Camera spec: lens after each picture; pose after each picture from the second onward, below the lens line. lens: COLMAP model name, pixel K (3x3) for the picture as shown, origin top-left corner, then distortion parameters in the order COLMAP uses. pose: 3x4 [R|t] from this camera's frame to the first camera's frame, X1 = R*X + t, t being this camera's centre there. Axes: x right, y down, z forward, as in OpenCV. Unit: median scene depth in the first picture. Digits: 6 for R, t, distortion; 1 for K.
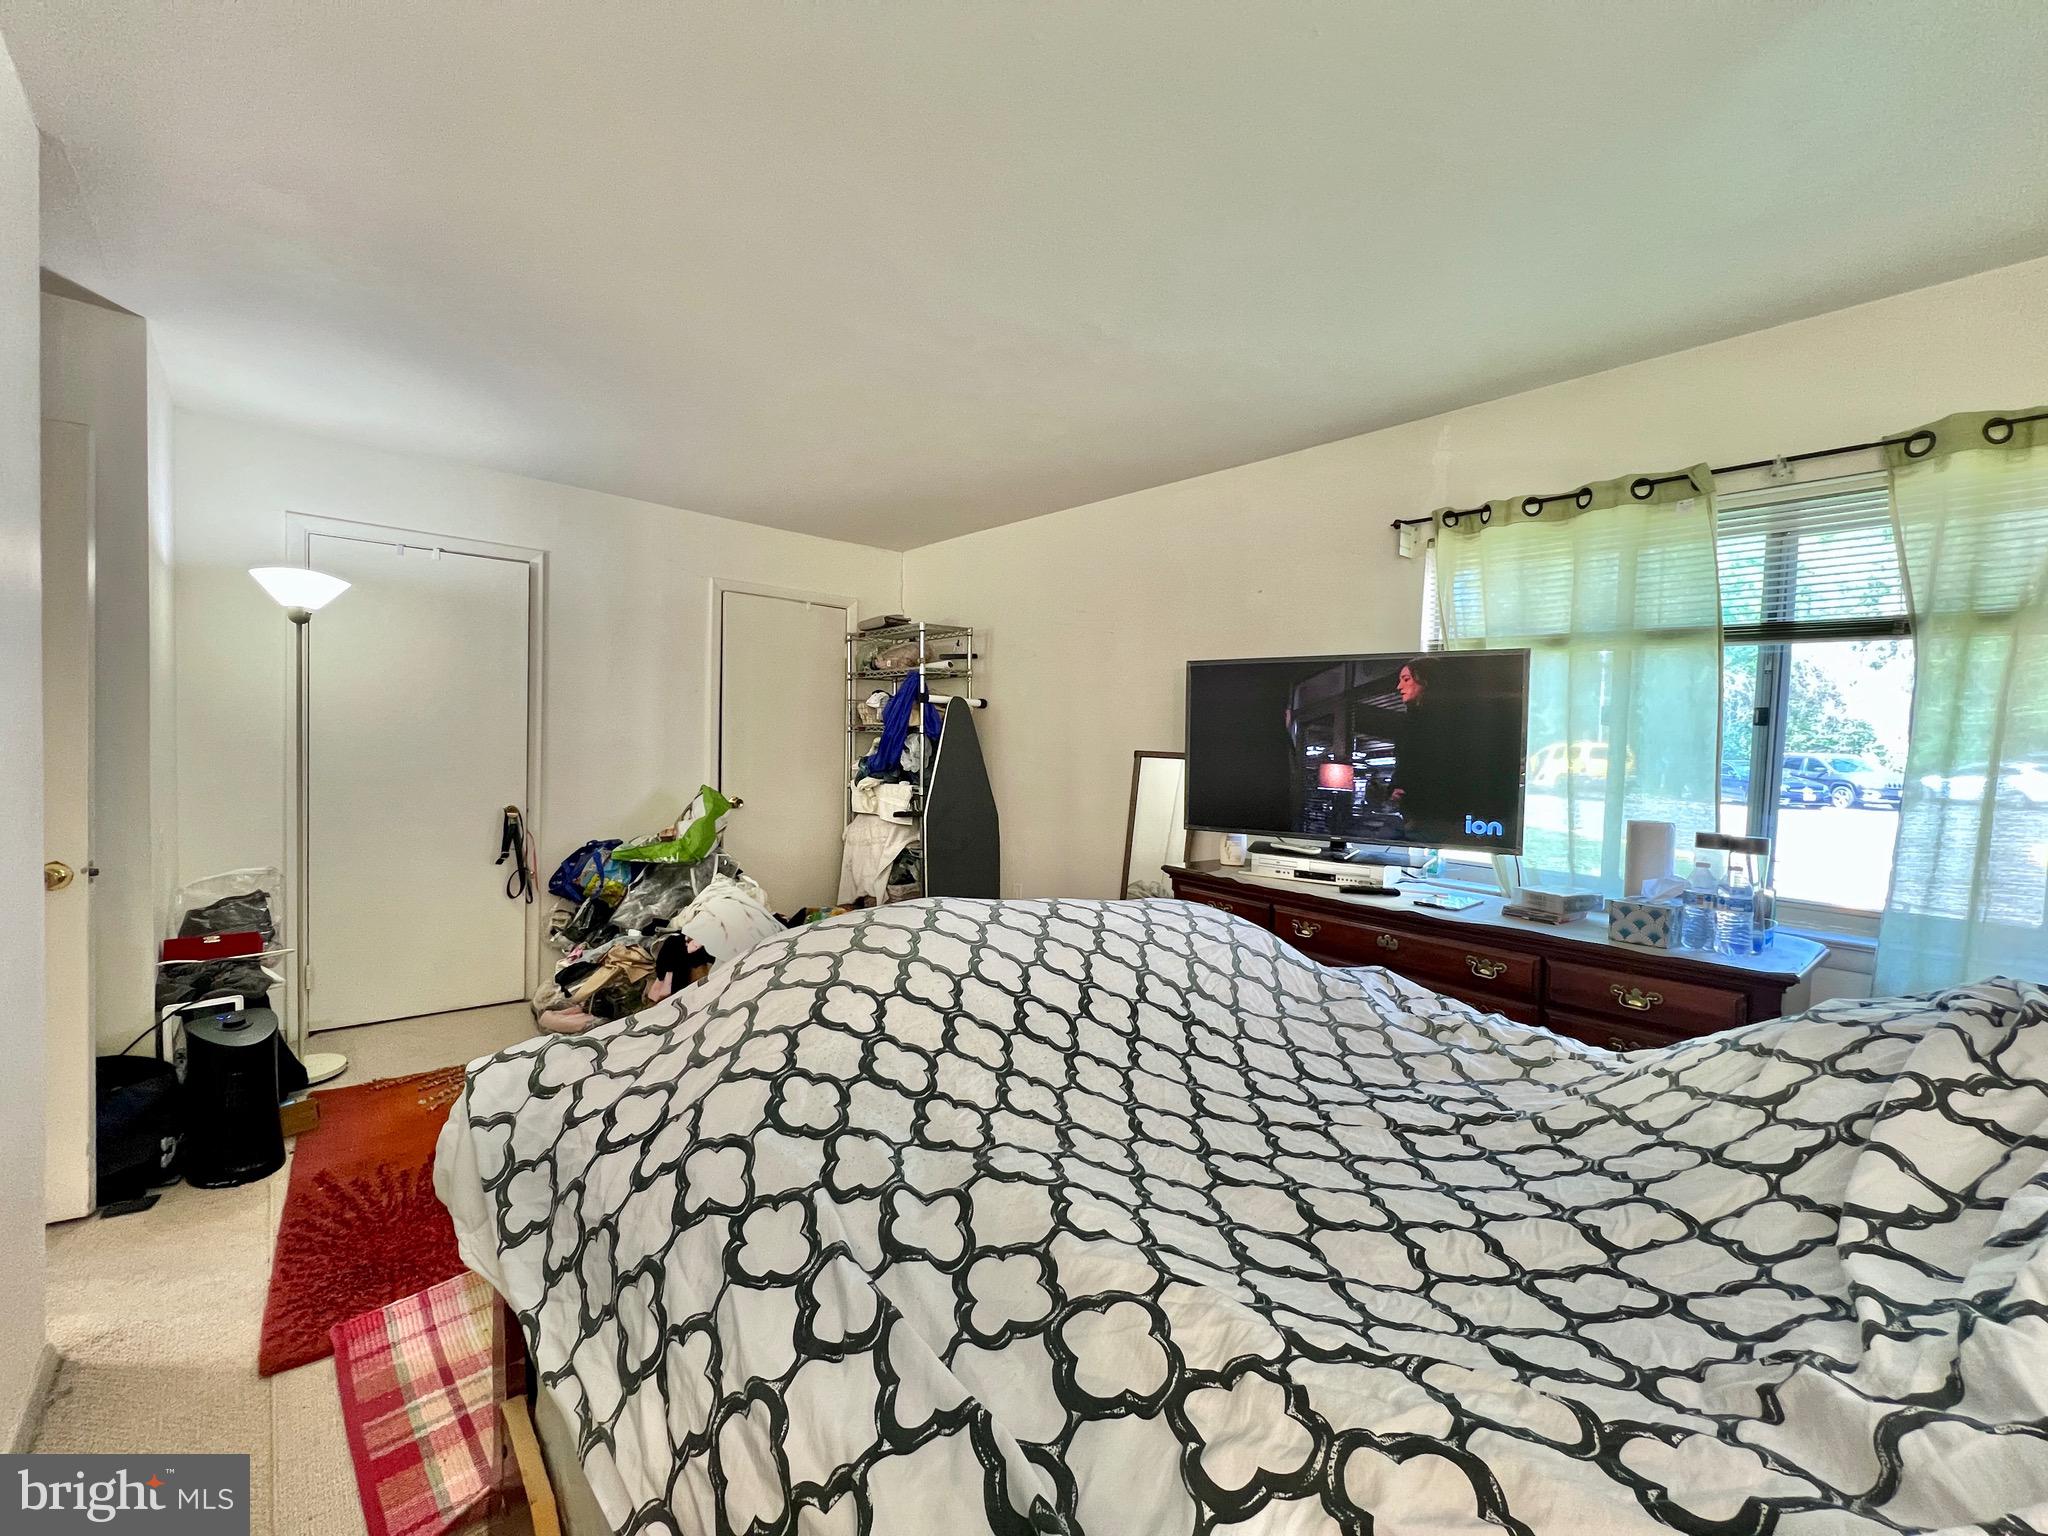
lens RADIAL K [[817.0, 0, 1018.2], [0, 817.0, 765.9], [0, 0, 1]] dist [-0.001607, 0.000145]
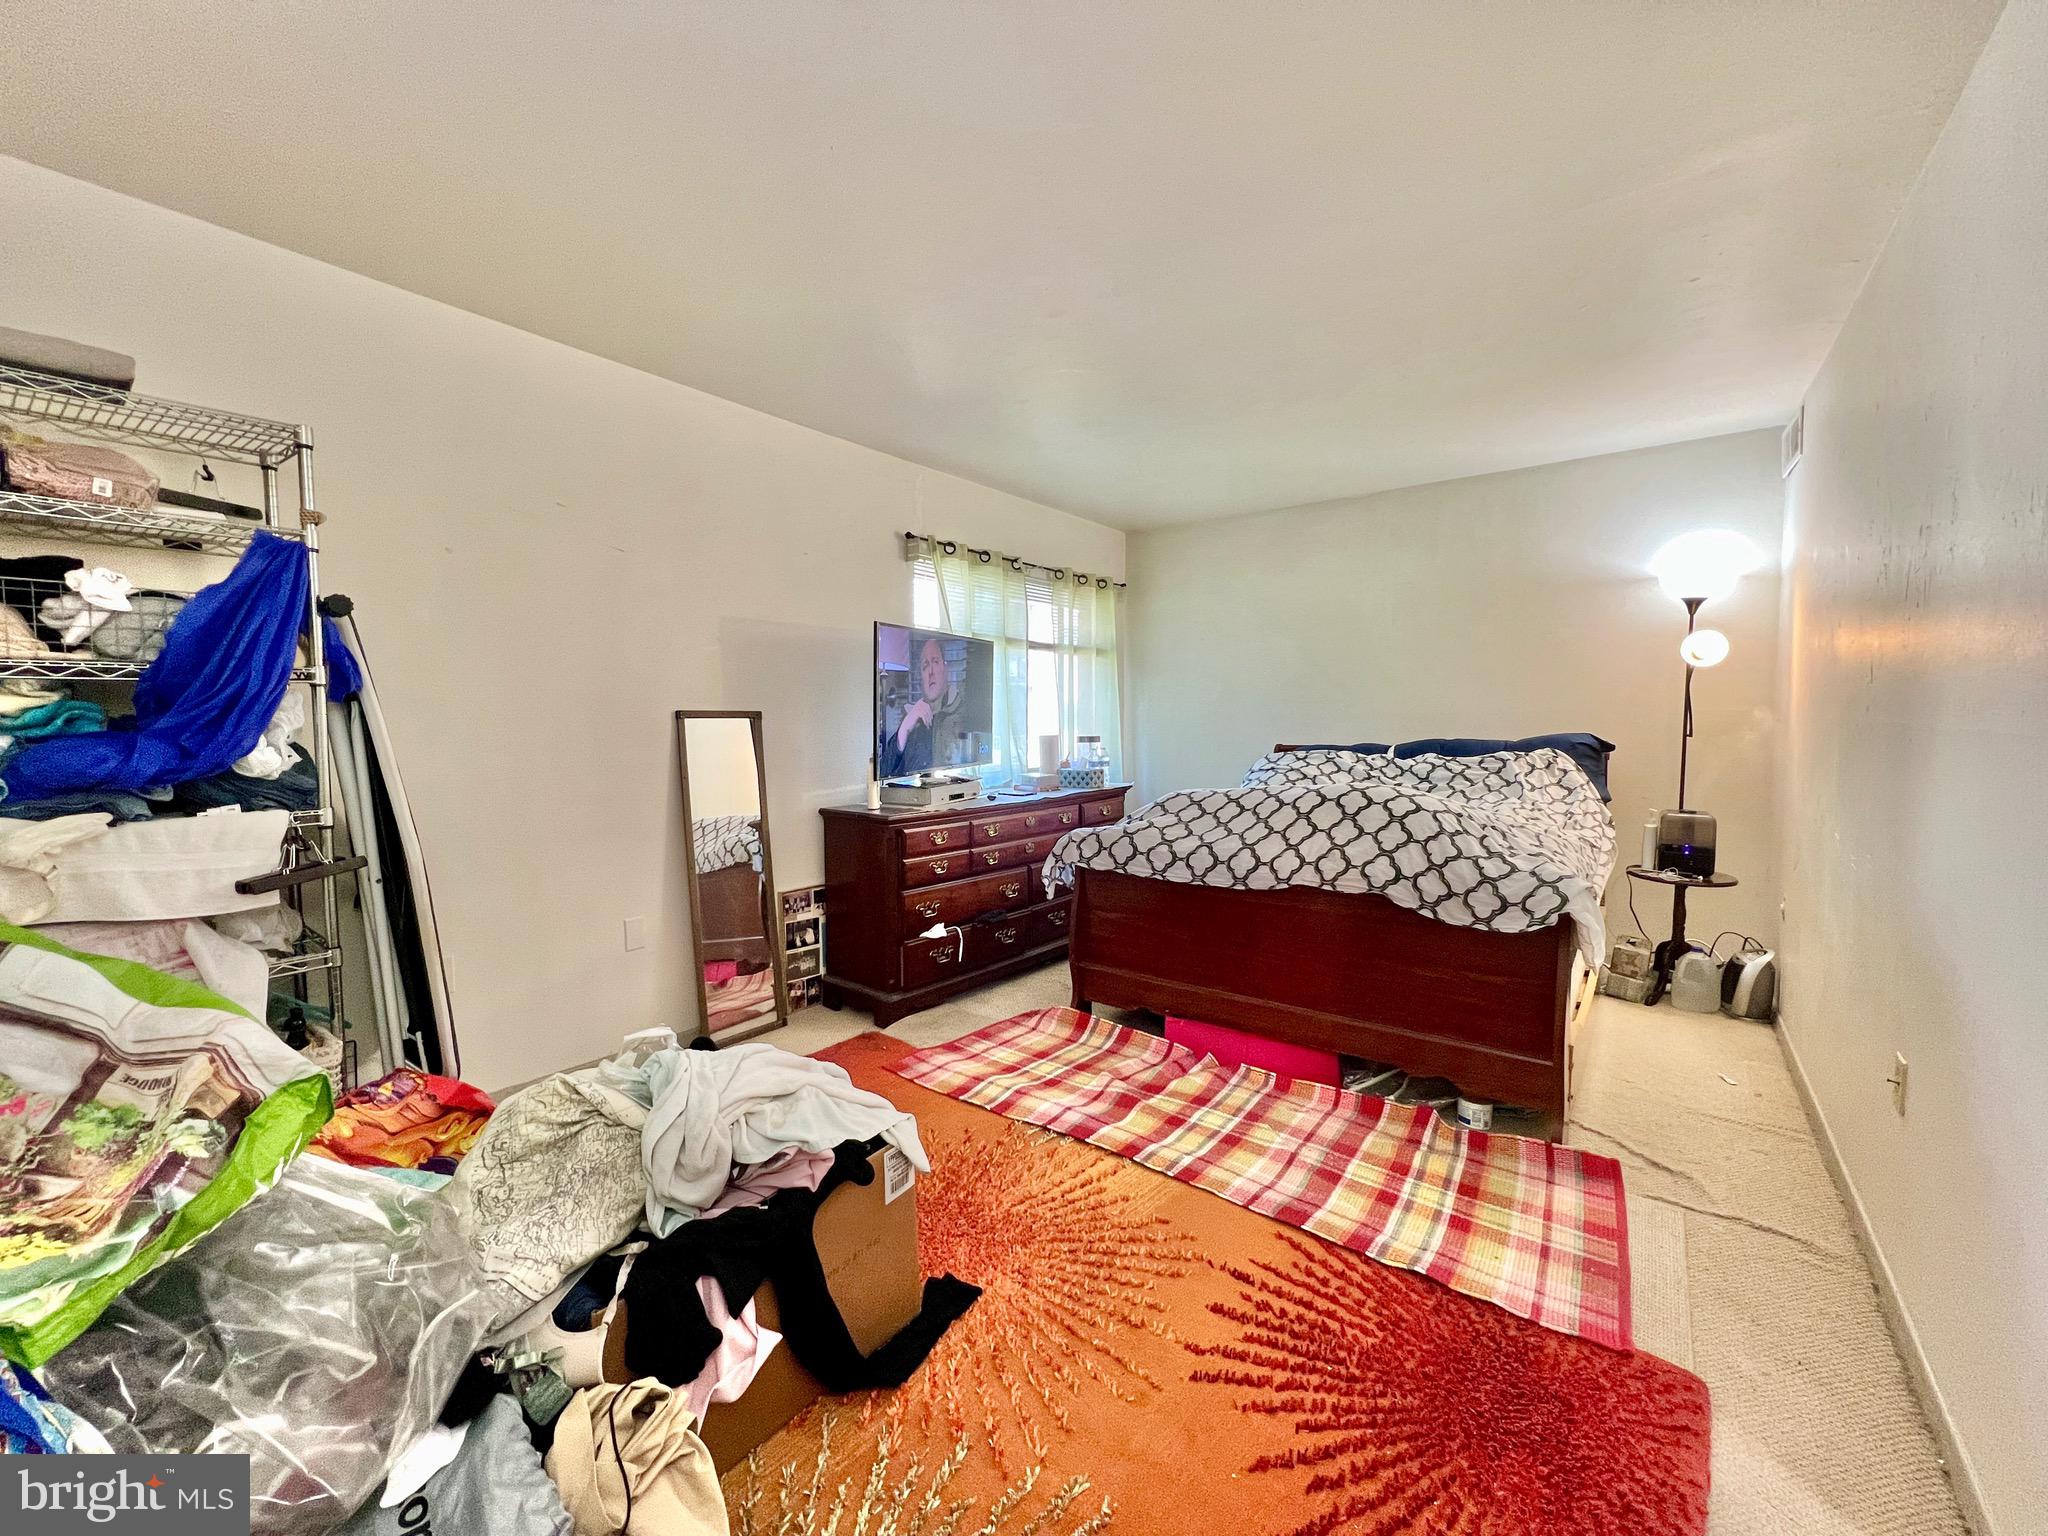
lens RADIAL K [[821.5, 0, 1019.8], [0, 821.5, 770.1], [0, 0, 1]] dist [-0.002429, 0.000211]
pose [[-0.177570, -0.089645, 0.980017, -0.984226], [0.035845, 0.994592, 0.097473, -0.037540], [-0.983455, 0.052437, -0.173396, 1.137300]]
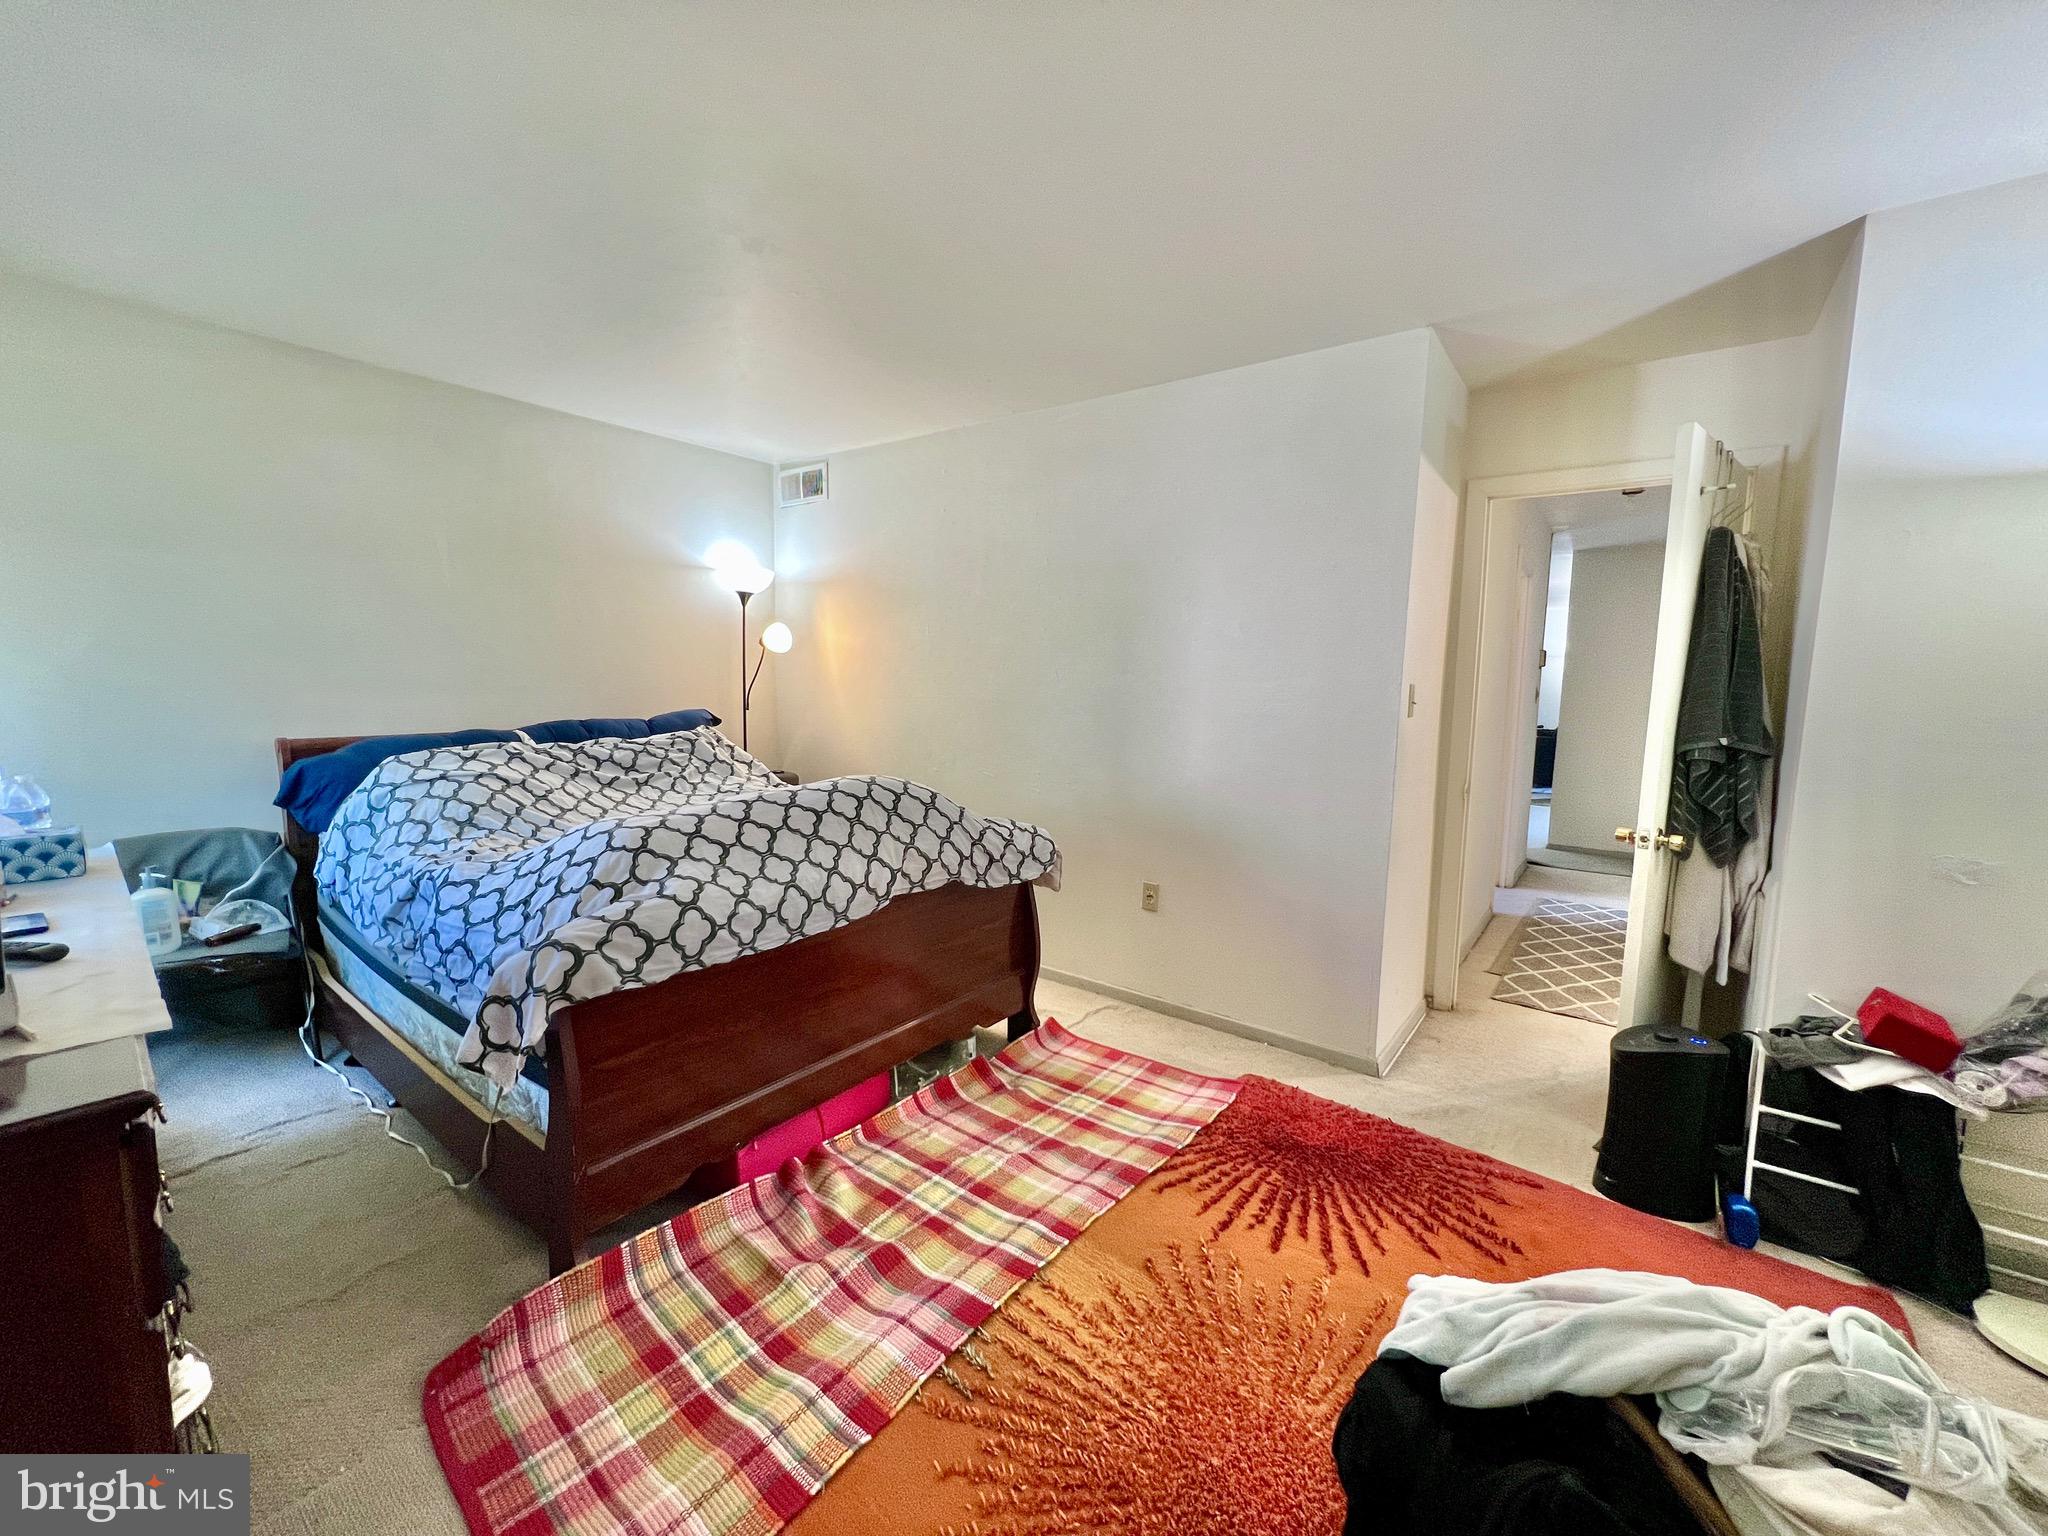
lens RADIAL K [[821.5, 0, 1019.8], [0, 821.5, 770.1], [0, 0, 1]] dist [-0.002429, 0.000211]
pose [[-0.982114, -0.021279, -0.187080, -0.080686], [-0.047996, 0.989063, 0.139467, -0.053028], [0.182066, 0.145951, -0.972394, 1.485707]]
